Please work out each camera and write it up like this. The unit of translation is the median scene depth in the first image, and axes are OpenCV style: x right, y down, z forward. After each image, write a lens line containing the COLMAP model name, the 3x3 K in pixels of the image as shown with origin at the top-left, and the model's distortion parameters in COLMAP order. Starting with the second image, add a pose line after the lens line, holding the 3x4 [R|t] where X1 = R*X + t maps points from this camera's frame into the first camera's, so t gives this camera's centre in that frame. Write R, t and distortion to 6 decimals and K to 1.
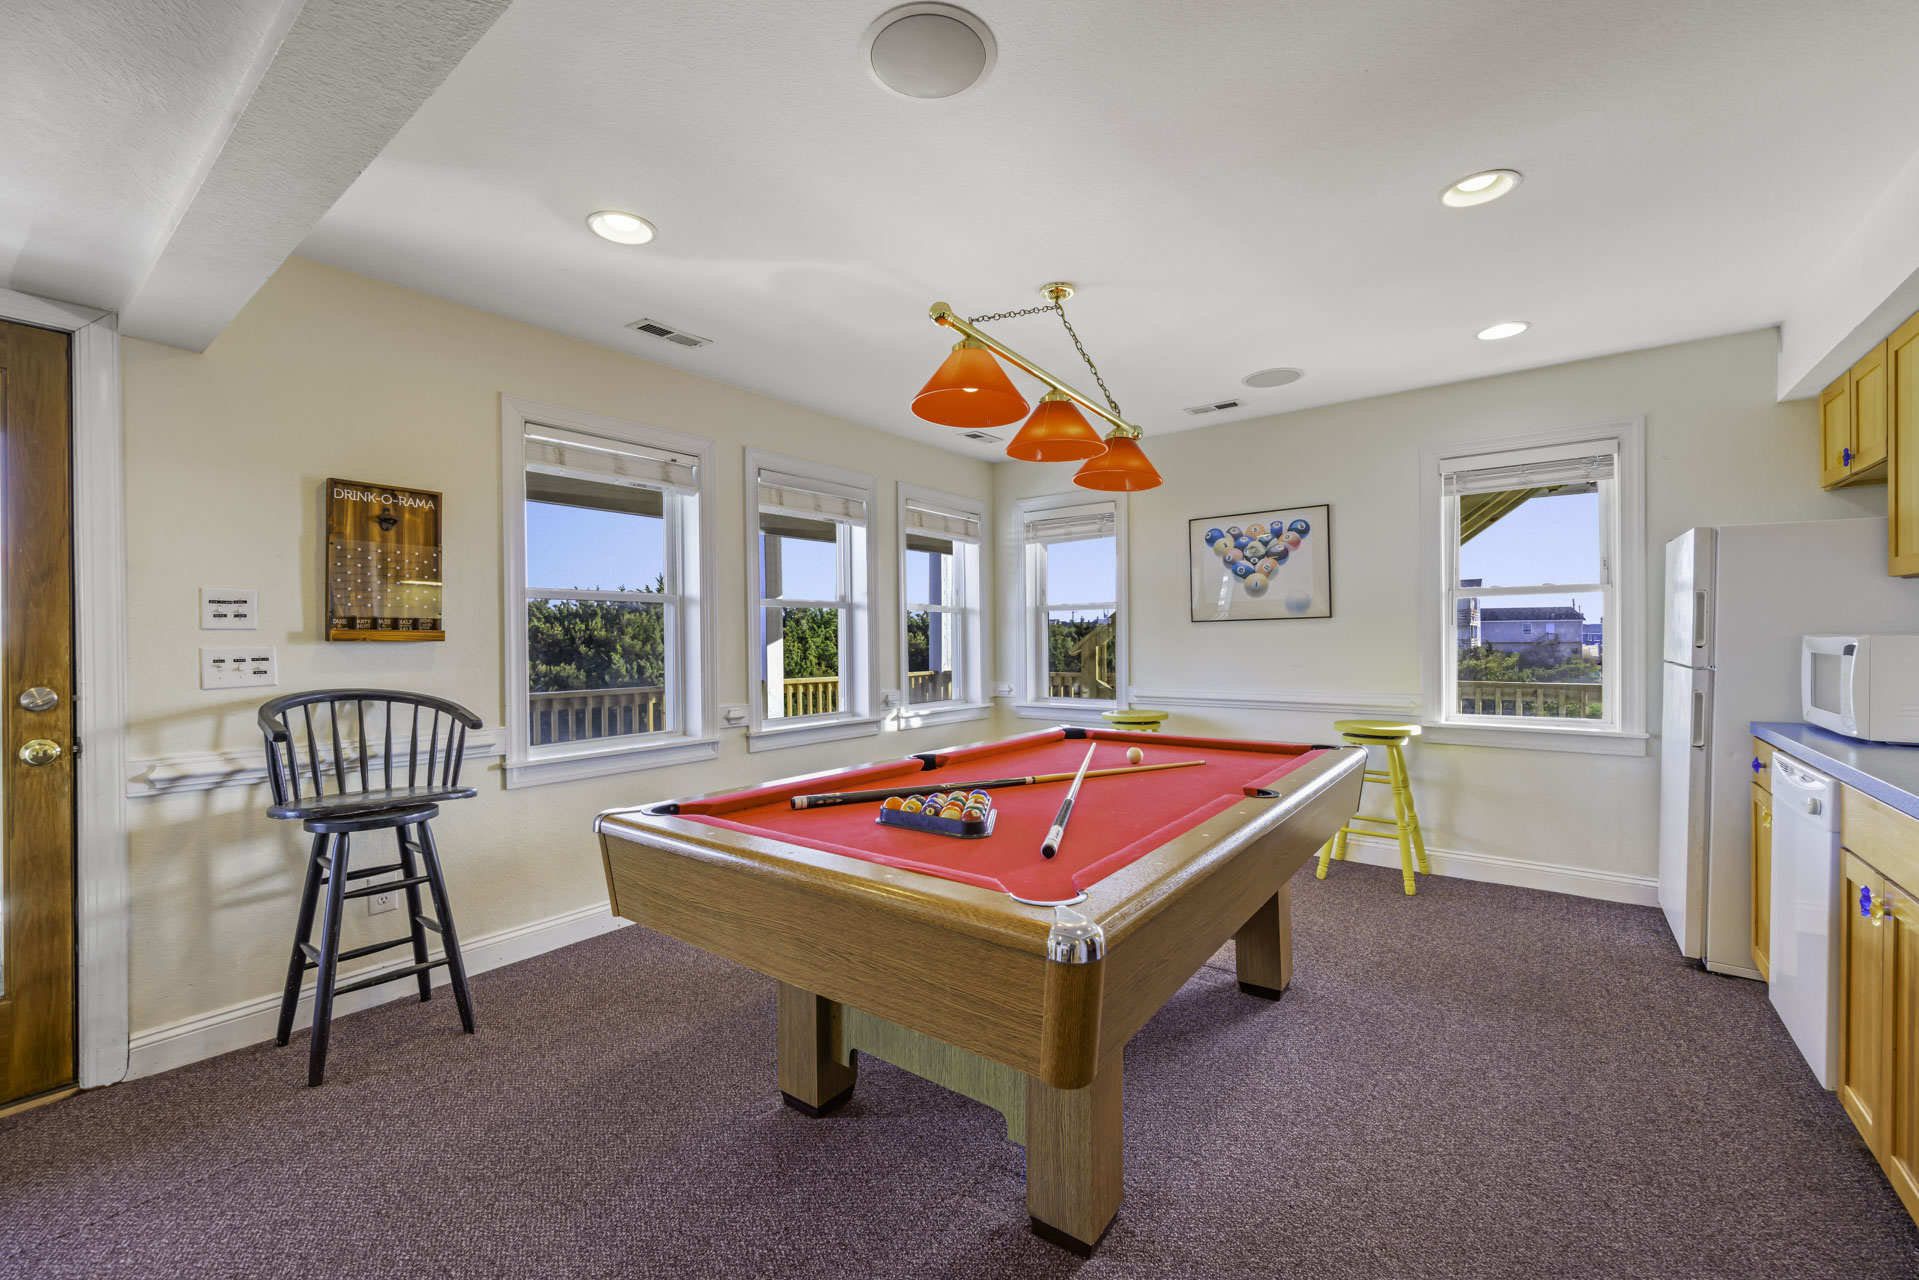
lens RADIAL K [[776.6, 0, 977.9], [0, 776.6, 644.5], [0, 0, 1]] dist [-0.002786, -0.000425]
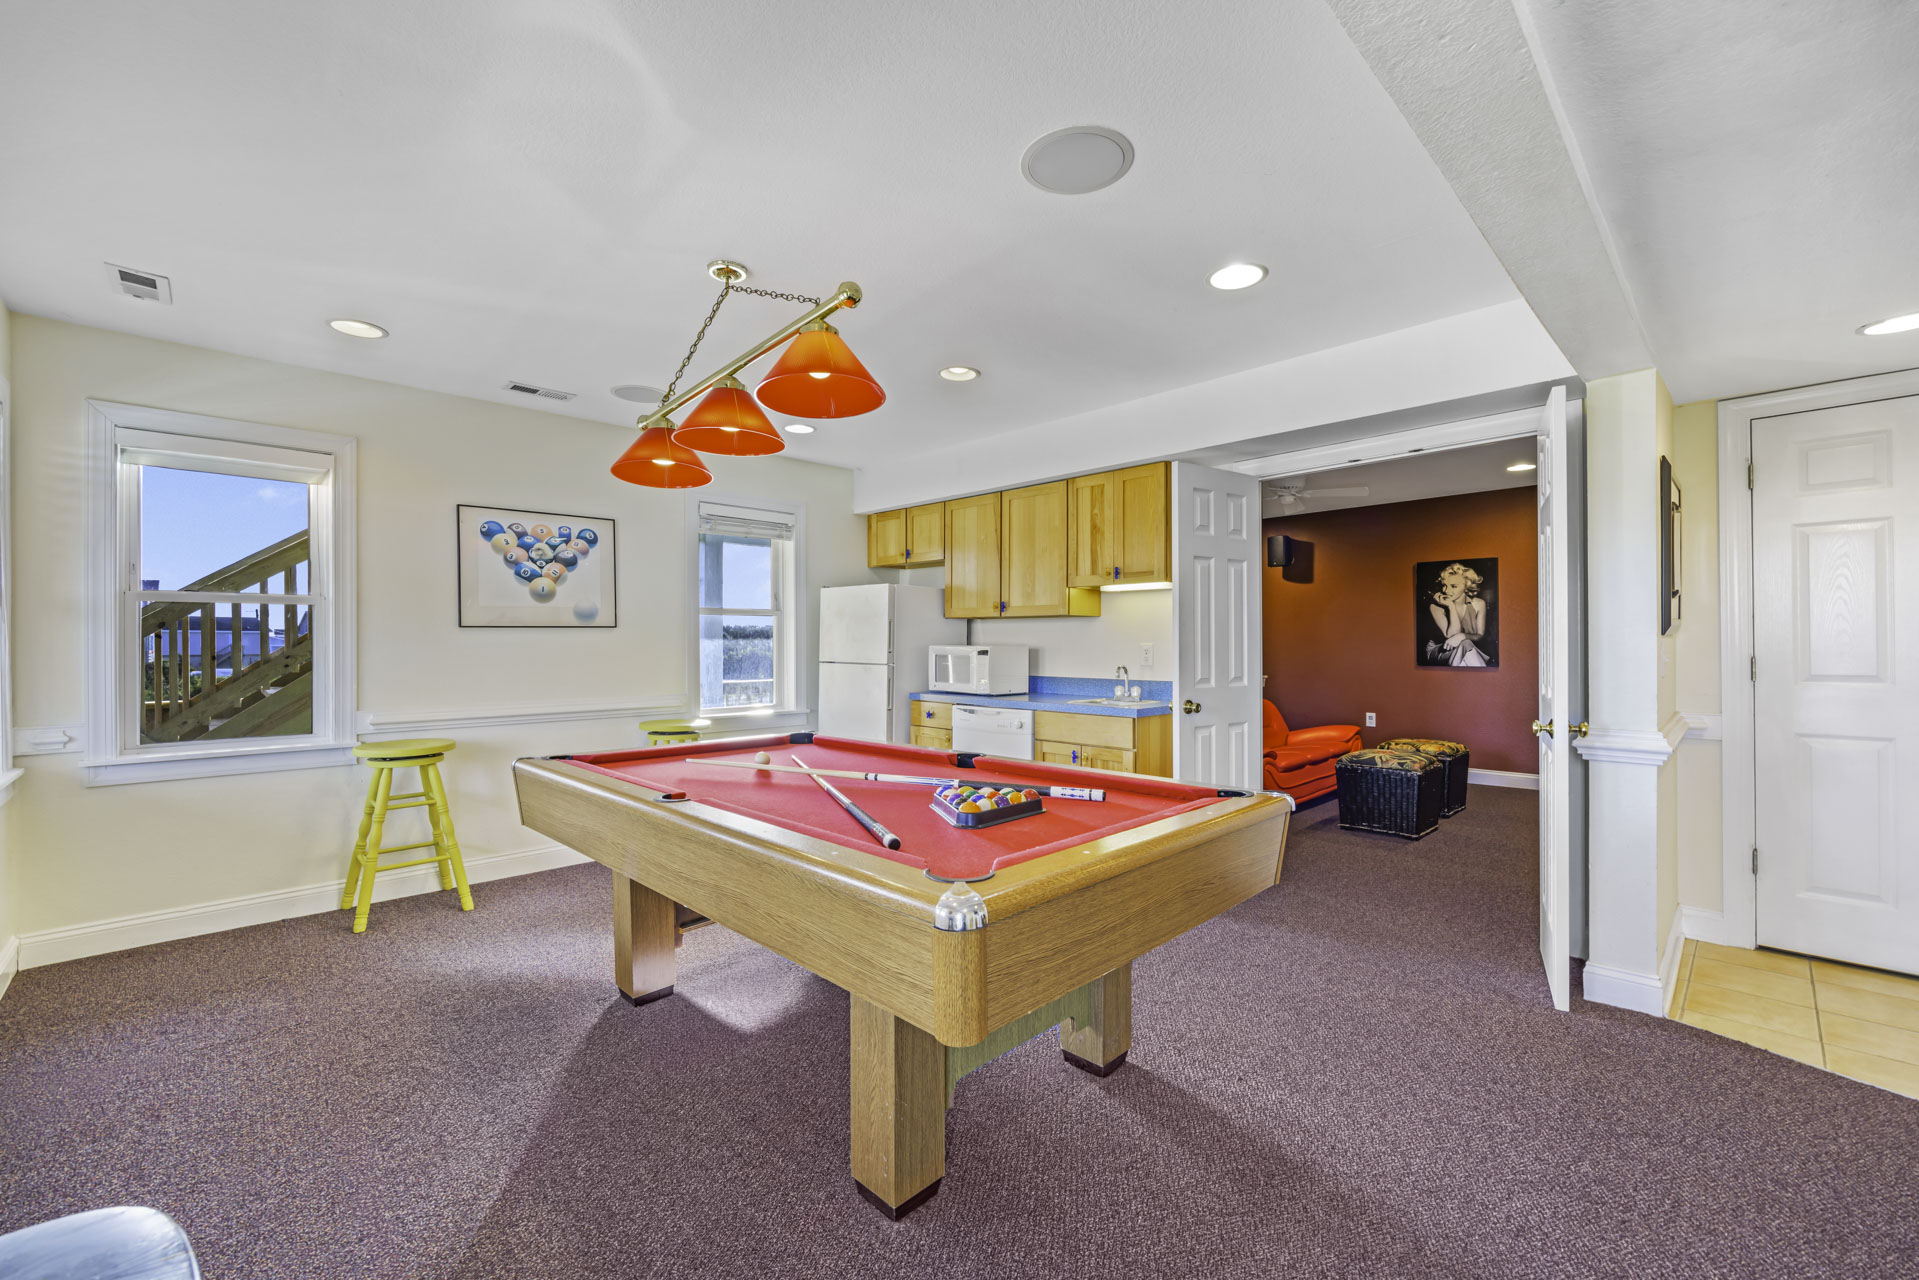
lens RADIAL K [[776.6, 0, 951.4], [0, 776.6, 649.1], [0, 0, 1]] dist [-0.002786, -0.000425]
pose [[0.144959, 0.002020, 0.989436, -0.498219], [0.009780, 0.999946, -0.003475, 0.002925], [-0.989389, 0.010181, 0.144931, 0.376519]]
